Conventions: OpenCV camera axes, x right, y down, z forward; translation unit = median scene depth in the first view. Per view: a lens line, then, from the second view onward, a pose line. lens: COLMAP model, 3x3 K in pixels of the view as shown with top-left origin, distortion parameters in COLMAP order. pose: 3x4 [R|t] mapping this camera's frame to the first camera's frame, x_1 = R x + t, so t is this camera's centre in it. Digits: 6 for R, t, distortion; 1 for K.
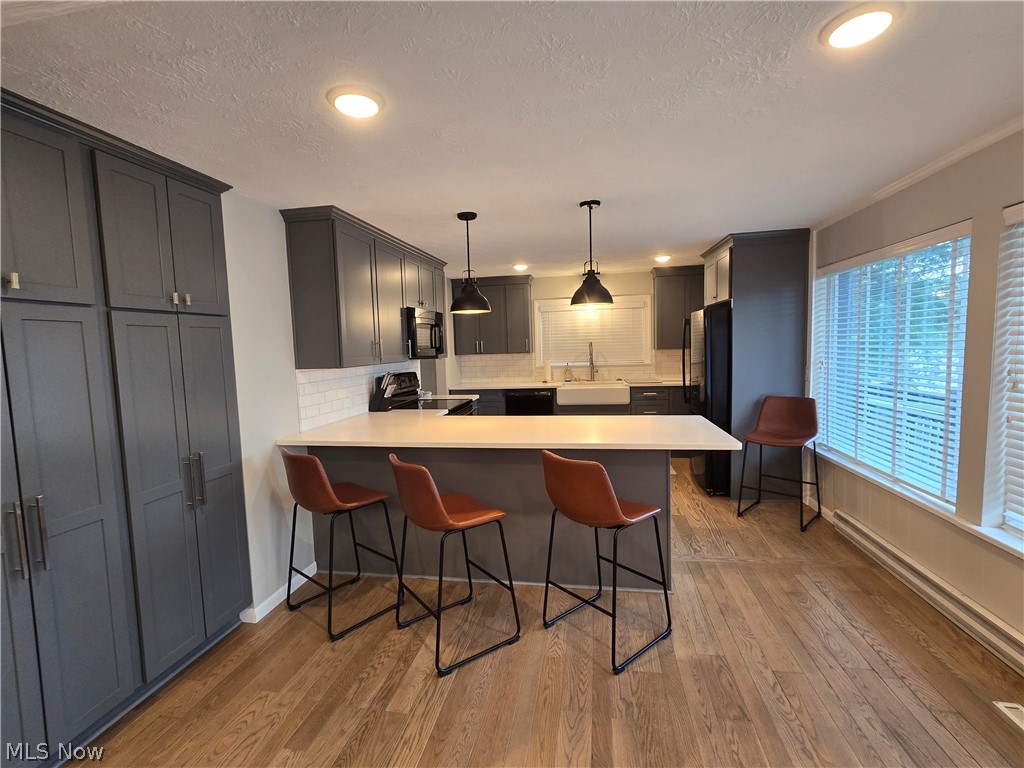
lens RADIAL K [[474.2, 0, 510.0], [0, 474.2, 384.0], [0, 0, 1]] dist [-0.001492, 0.005396]
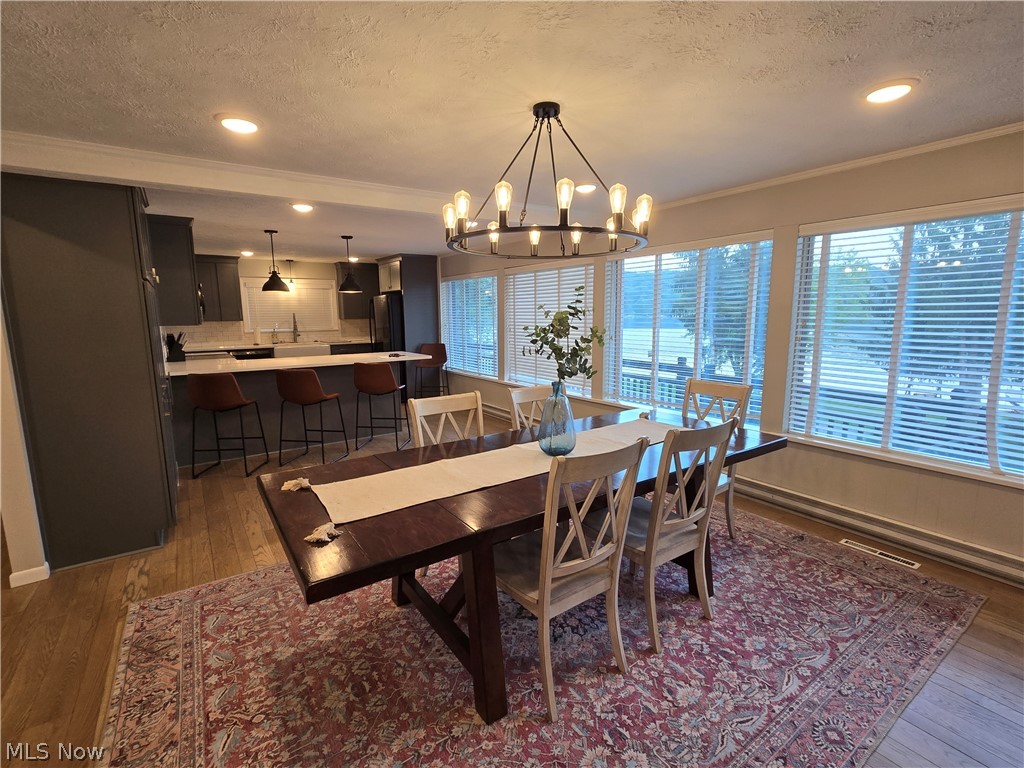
lens RADIAL K [[473.2, 0, 512.0], [0, 473.2, 384.0], [0, 0, 1]] dist [0.001831, 0.001132]
pose [[0.705375, -0.083523, 0.703897, -0.506481], [0.047639, 0.996374, 0.070490, 0.065890], [-0.707232, -0.016189, 0.706796, -0.537301]]
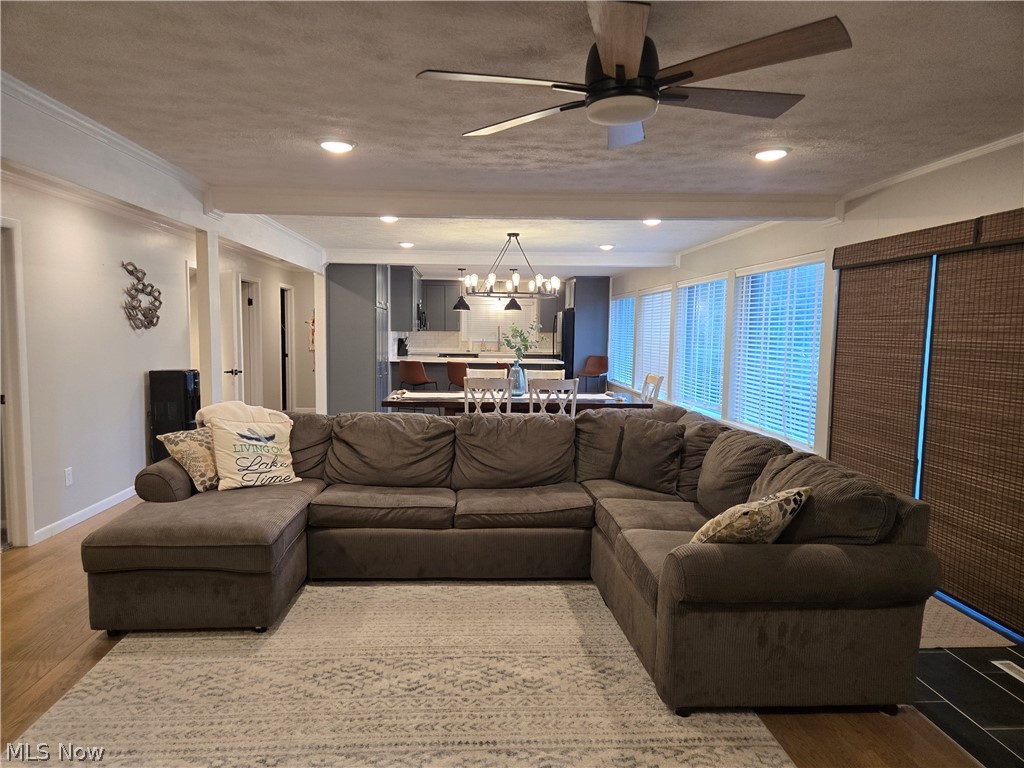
lens RADIAL K [[683.5, 0, 512.0], [0, 683.5, 384.0], [0, 0, 1]] dist [0.000055, -0.000118]
pose [[0.967079, 0.021907, 0.253532, -0.510415], [-0.021045, 0.999760, -0.006112, 0.165851], [-0.253605, 0.000575, 0.967308, -1.704421]]
